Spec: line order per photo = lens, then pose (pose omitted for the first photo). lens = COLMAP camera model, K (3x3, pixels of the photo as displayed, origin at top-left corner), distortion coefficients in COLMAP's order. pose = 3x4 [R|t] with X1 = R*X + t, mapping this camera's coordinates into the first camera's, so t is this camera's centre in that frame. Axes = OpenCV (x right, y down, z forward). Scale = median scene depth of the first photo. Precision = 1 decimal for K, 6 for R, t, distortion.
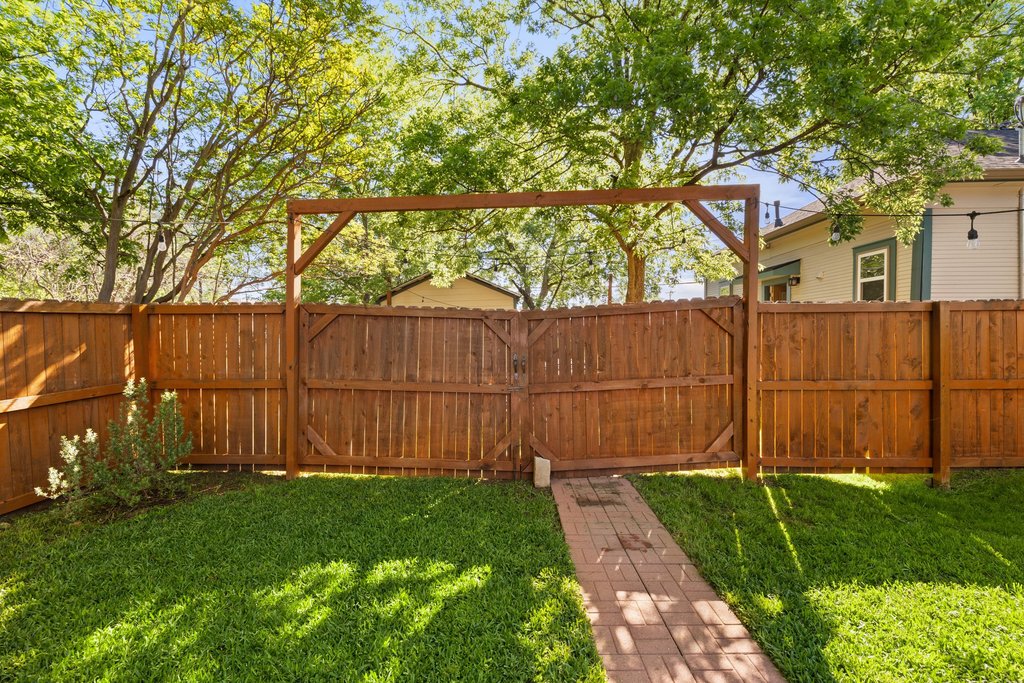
lens RADIAL K [[431.8, 0, 505.2], [0, 431.8, 335.3], [0, 0, 1]] dist [0.001202, -0.000074]
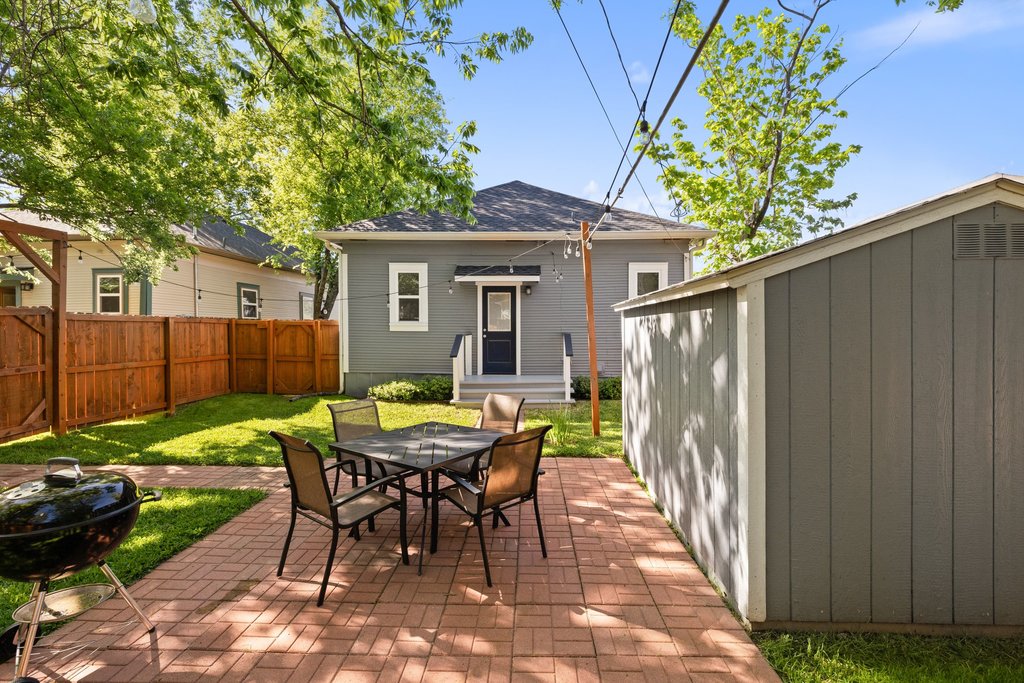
lens RADIAL K [[431.8, 0, 505.2], [0, 431.8, 335.3], [0, 0, 1]] dist [0.001202, -0.000074]
pose [[0.048999, -0.003626, 0.998792, -0.765789], [0.010738, 0.999938, 0.003103, 0.010827], [-0.998741, 0.010573, 0.049035, -0.525080]]
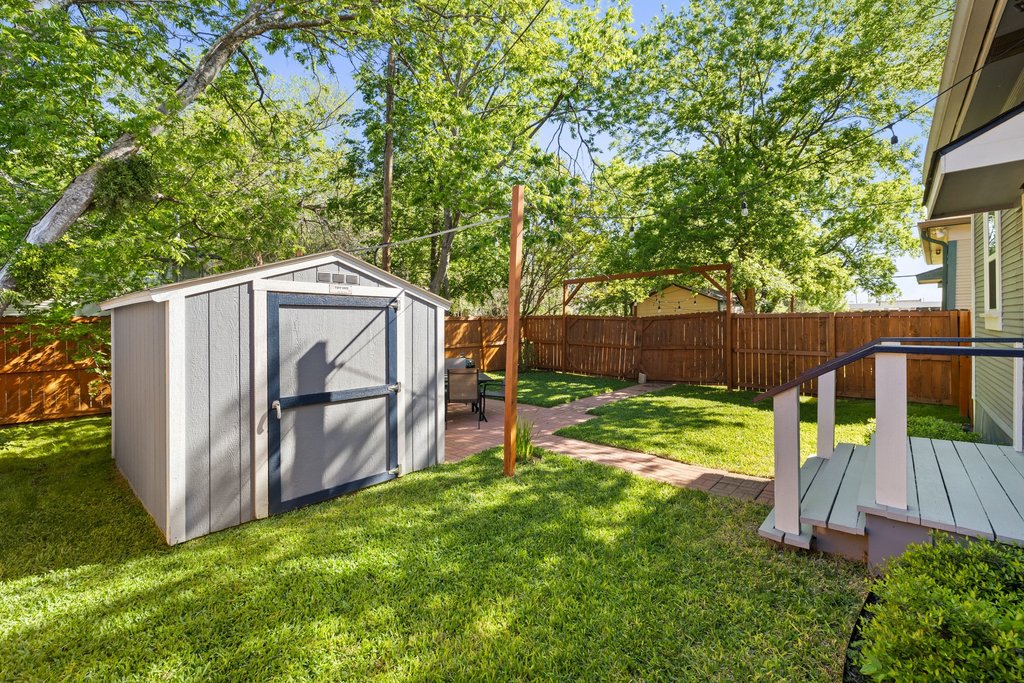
lens RADIAL K [[431.8, 0, 505.2], [0, 431.8, 335.3], [0, 0, 1]] dist [0.001202, -0.000074]
pose [[0.742363, 0.023927, -0.669570, 1.190734], [-0.006215, 0.999565, 0.028829, -0.018986], [0.669969, -0.017240, 0.742189, -1.470259]]
